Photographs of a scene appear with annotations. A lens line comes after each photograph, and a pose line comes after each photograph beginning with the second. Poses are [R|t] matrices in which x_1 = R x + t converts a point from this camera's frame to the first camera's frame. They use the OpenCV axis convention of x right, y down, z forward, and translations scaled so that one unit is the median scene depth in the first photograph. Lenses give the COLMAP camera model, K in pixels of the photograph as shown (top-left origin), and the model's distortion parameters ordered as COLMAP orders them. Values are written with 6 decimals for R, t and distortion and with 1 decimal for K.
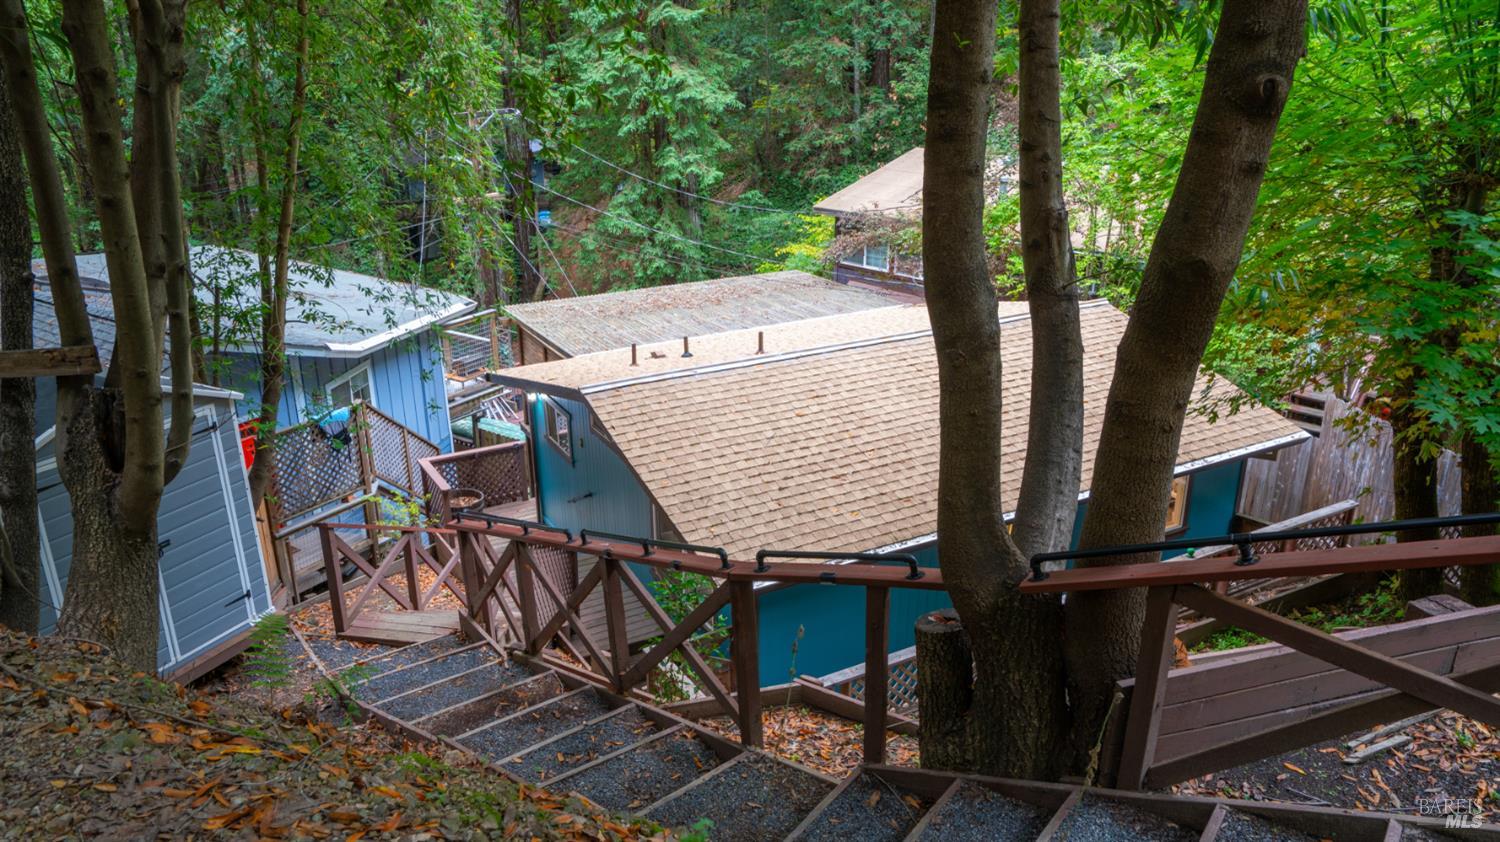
lens RADIAL K [[1080.5, 0, 759.5], [0, 1080.5, 416.3], [0, 0, 1]] dist [-0.009402, 0.005652]
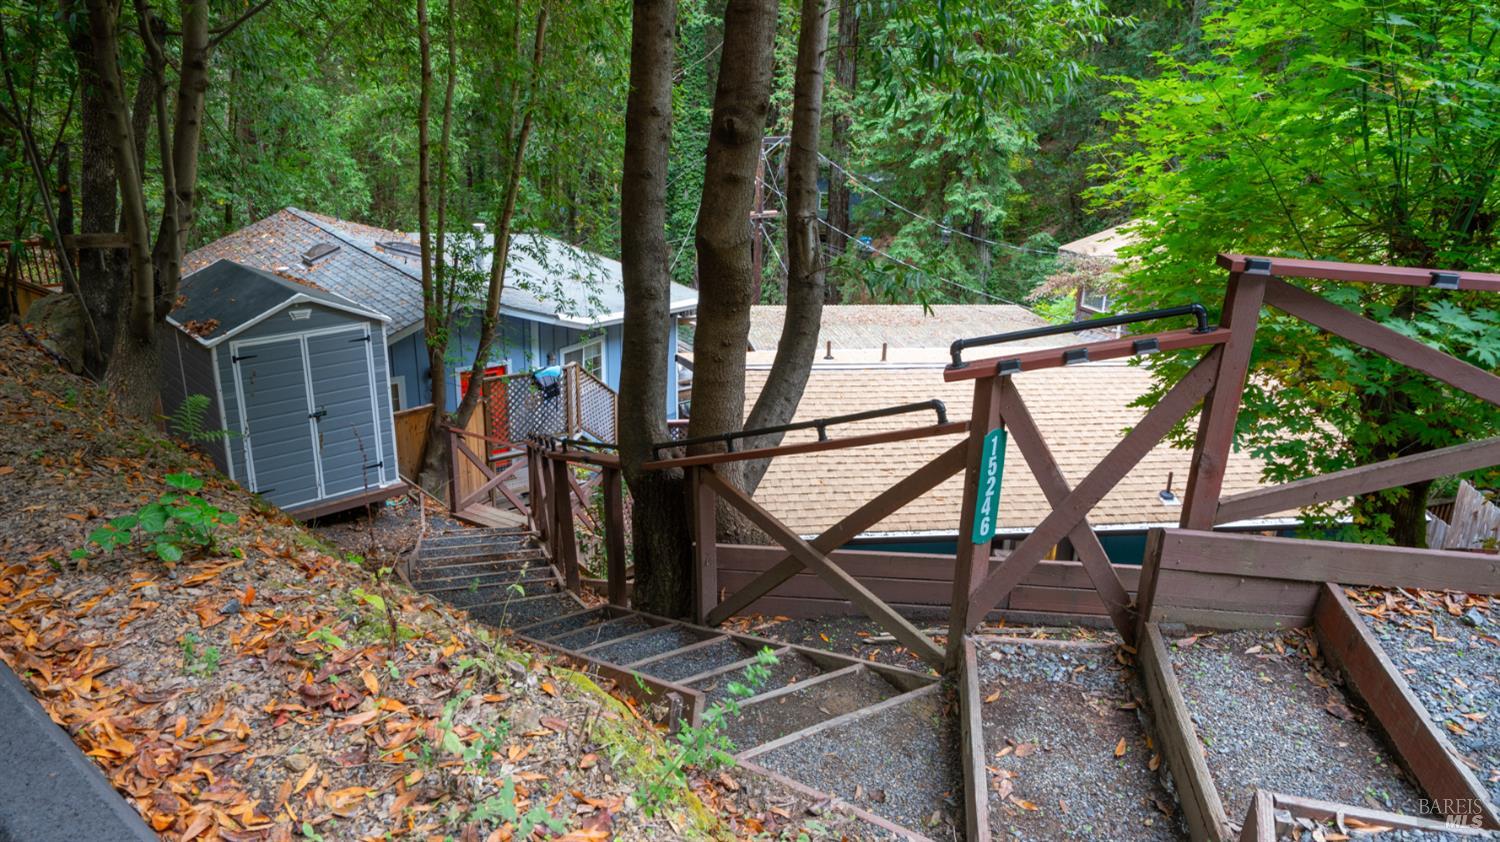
lens RADIAL K [[1080.5, 0, 746.9], [0, 1080.5, 426.1], [0, 0, 1]] dist [-0.009402, 0.005652]
pose [[0.932920, 0.145113, -0.329548, 0.246974], [-0.152630, 0.988279, 0.003097, 0.024645], [0.326134, 0.047410, 0.944134, -0.091785]]
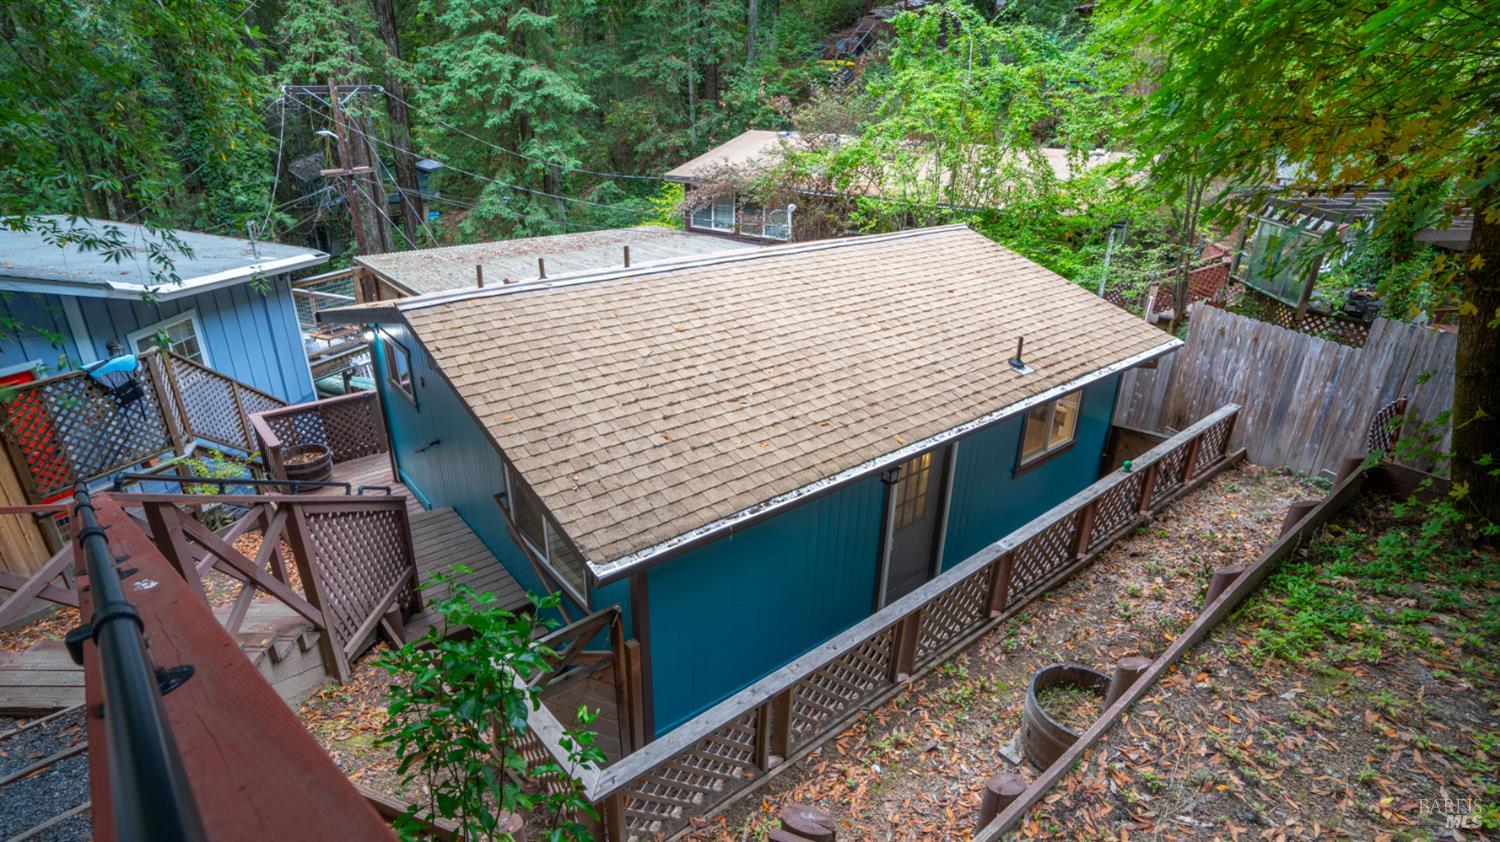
lens RADIAL K [[764.2, 0, 750.6], [0, 764.2, 417.7], [0, 0, 1]] dist [-0.022290, 0.004636]
pose [[0.985182, -0.051434, 0.163620, -0.007794], [0.043473, 0.997707, 0.051872, 0.033535], [-0.165913, -0.043990, 0.985159, 0.365376]]
